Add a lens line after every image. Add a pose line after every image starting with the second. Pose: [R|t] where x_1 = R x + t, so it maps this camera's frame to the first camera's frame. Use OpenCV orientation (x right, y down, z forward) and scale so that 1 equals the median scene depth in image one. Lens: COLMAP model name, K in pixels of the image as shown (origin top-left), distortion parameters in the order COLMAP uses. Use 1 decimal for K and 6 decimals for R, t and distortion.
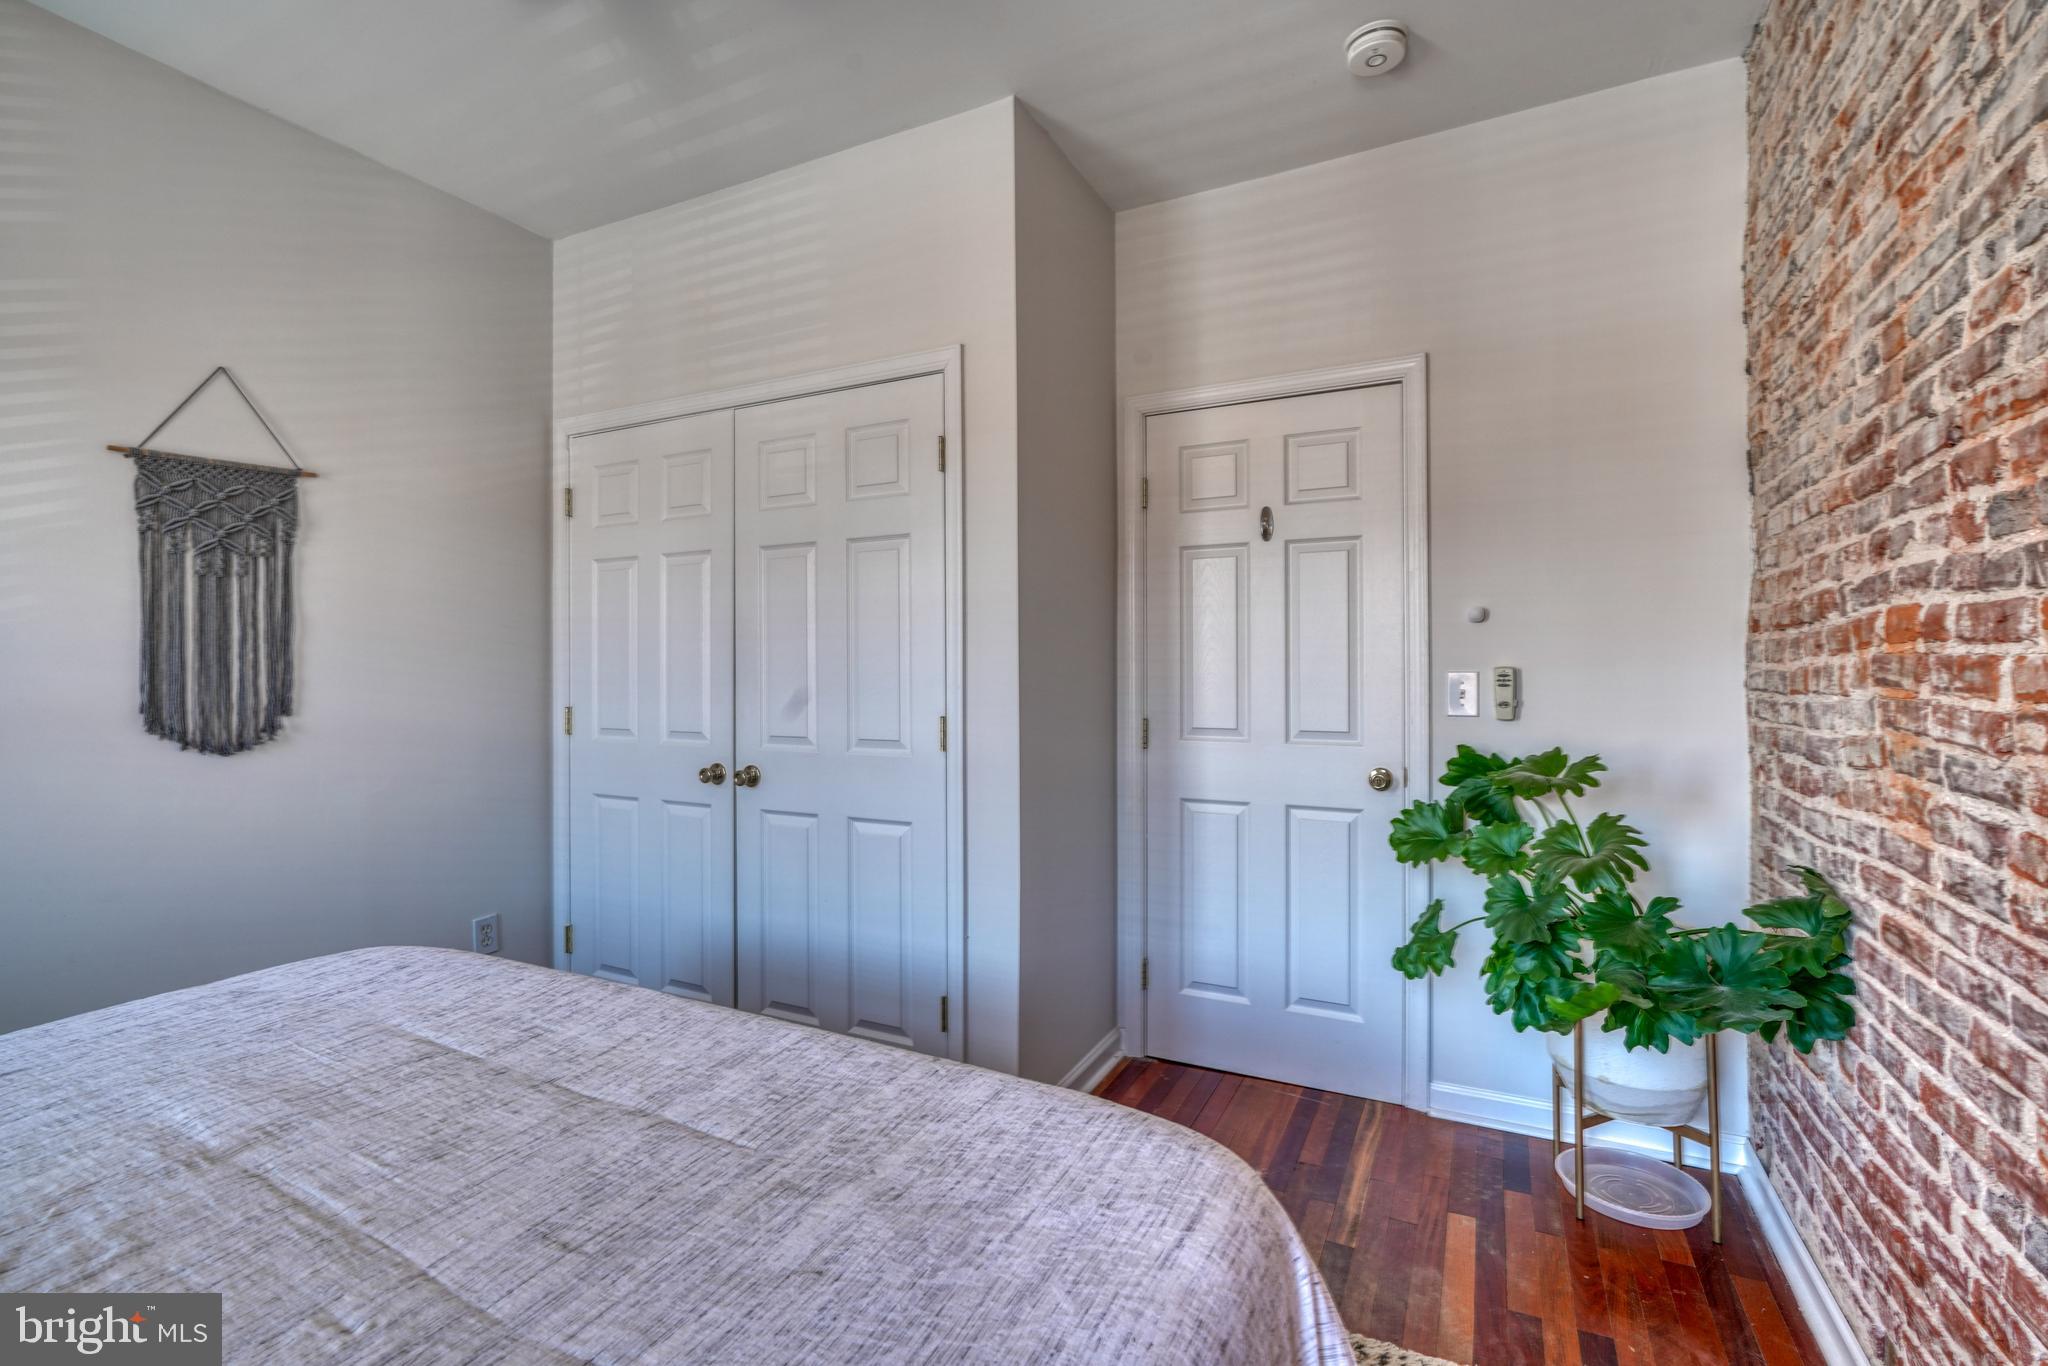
lens RADIAL K [[925.1, 0, 1024.0], [0, 925.1, 683.0], [0, 0, 1]] dist [-0.012398, 0.006034]
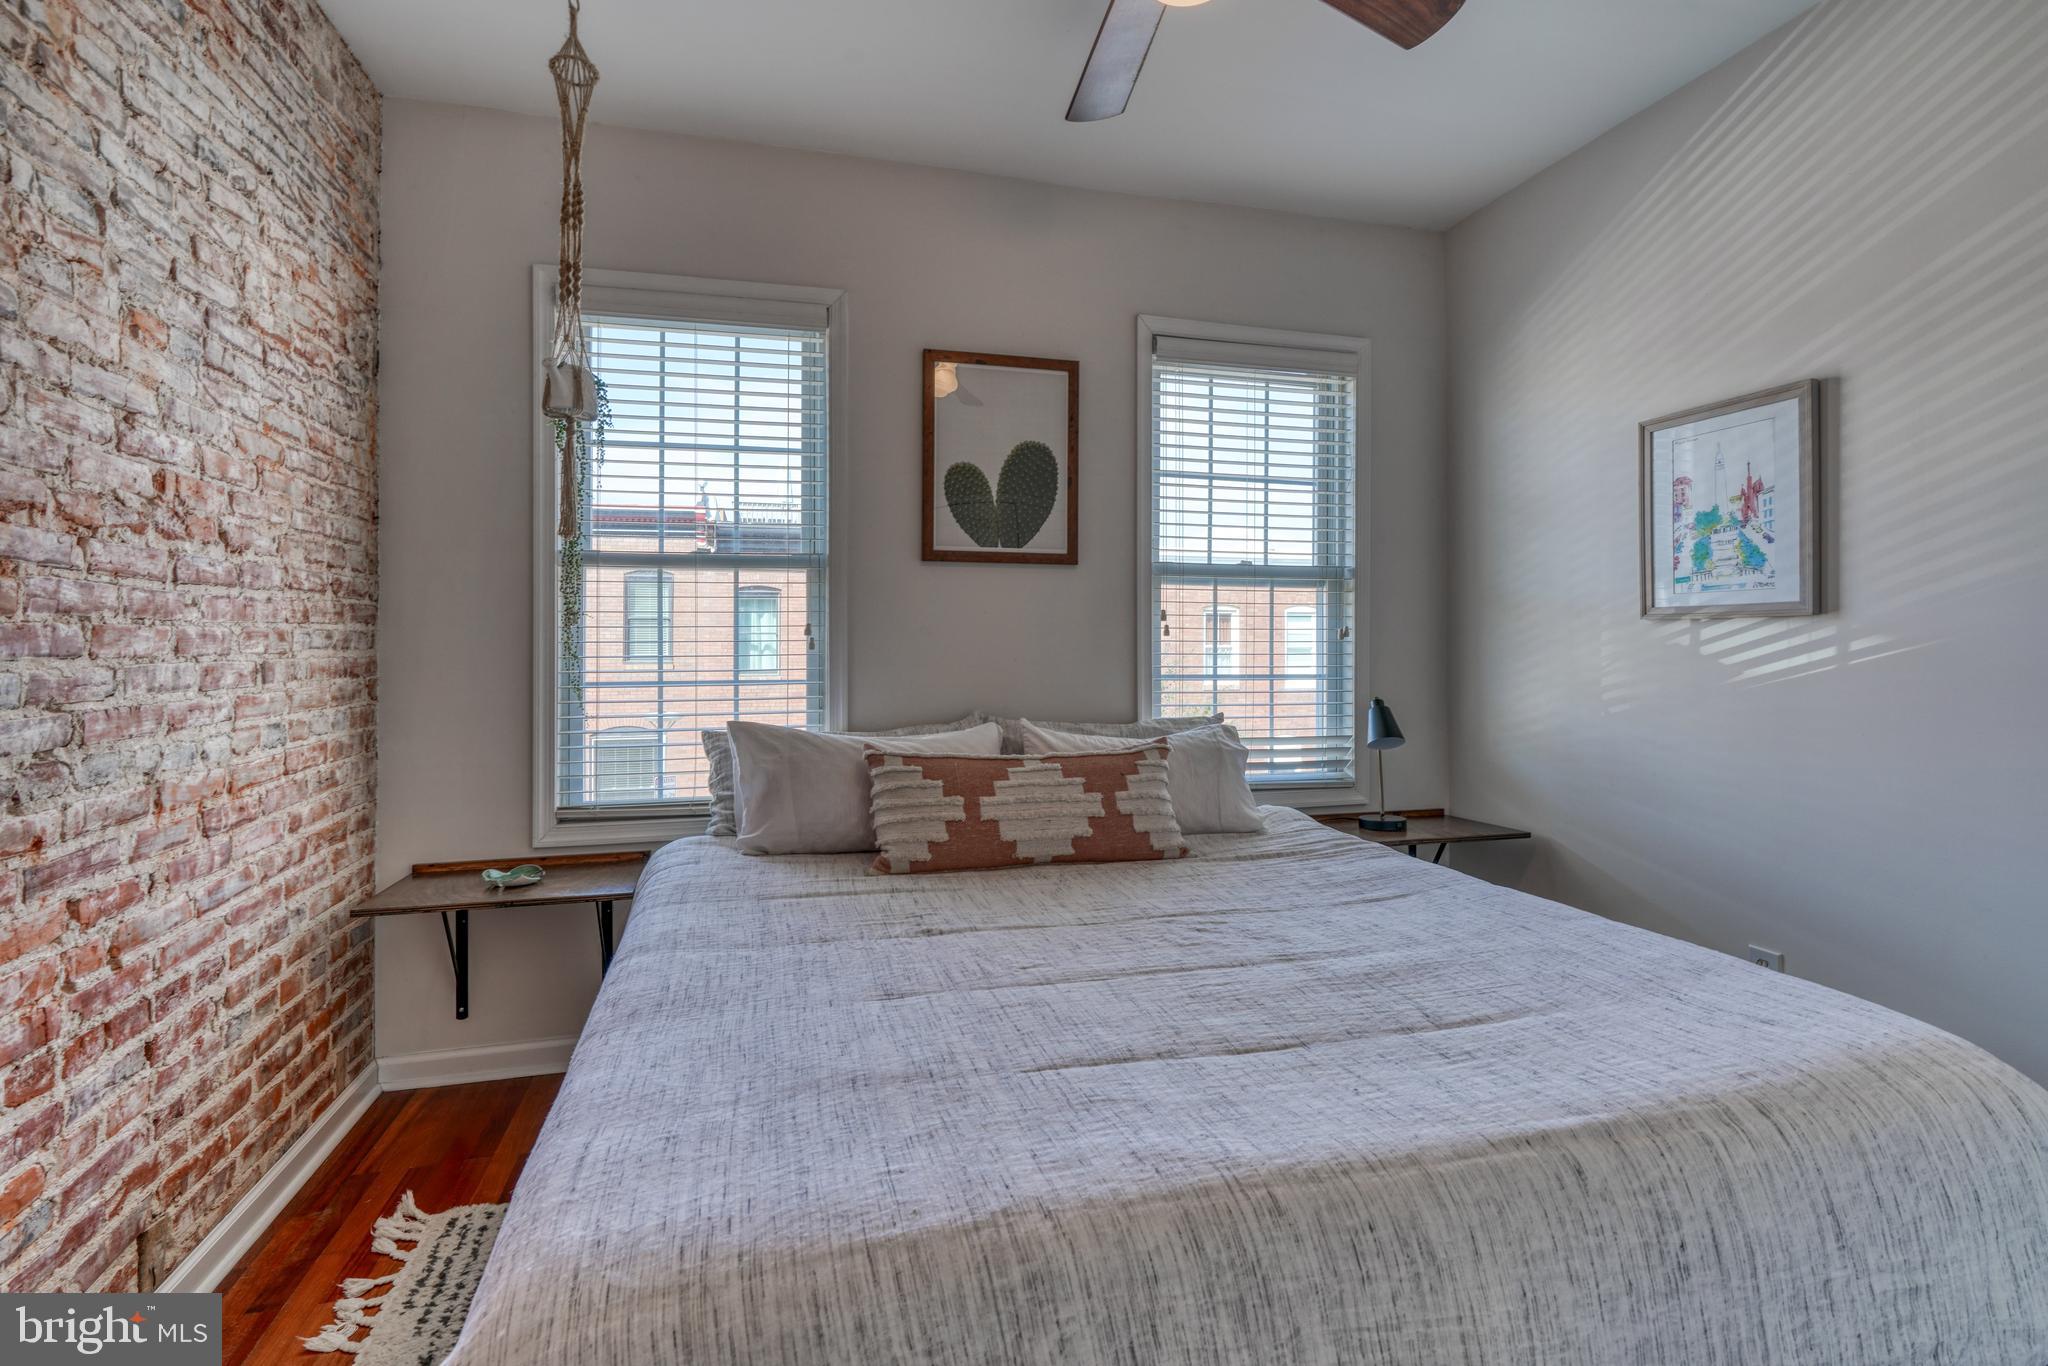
lens RADIAL K [[938.6, 0, 1019.6], [0, 938.6, 650.0], [0, 0, 1]] dist [-0.014775, 0.005488]
pose [[-0.740003, 0.004499, -0.672588, 0.419650], [-0.006311, 0.999887, 0.013632, -0.000181], [0.672574, 0.014333, -0.739891, 1.695653]]
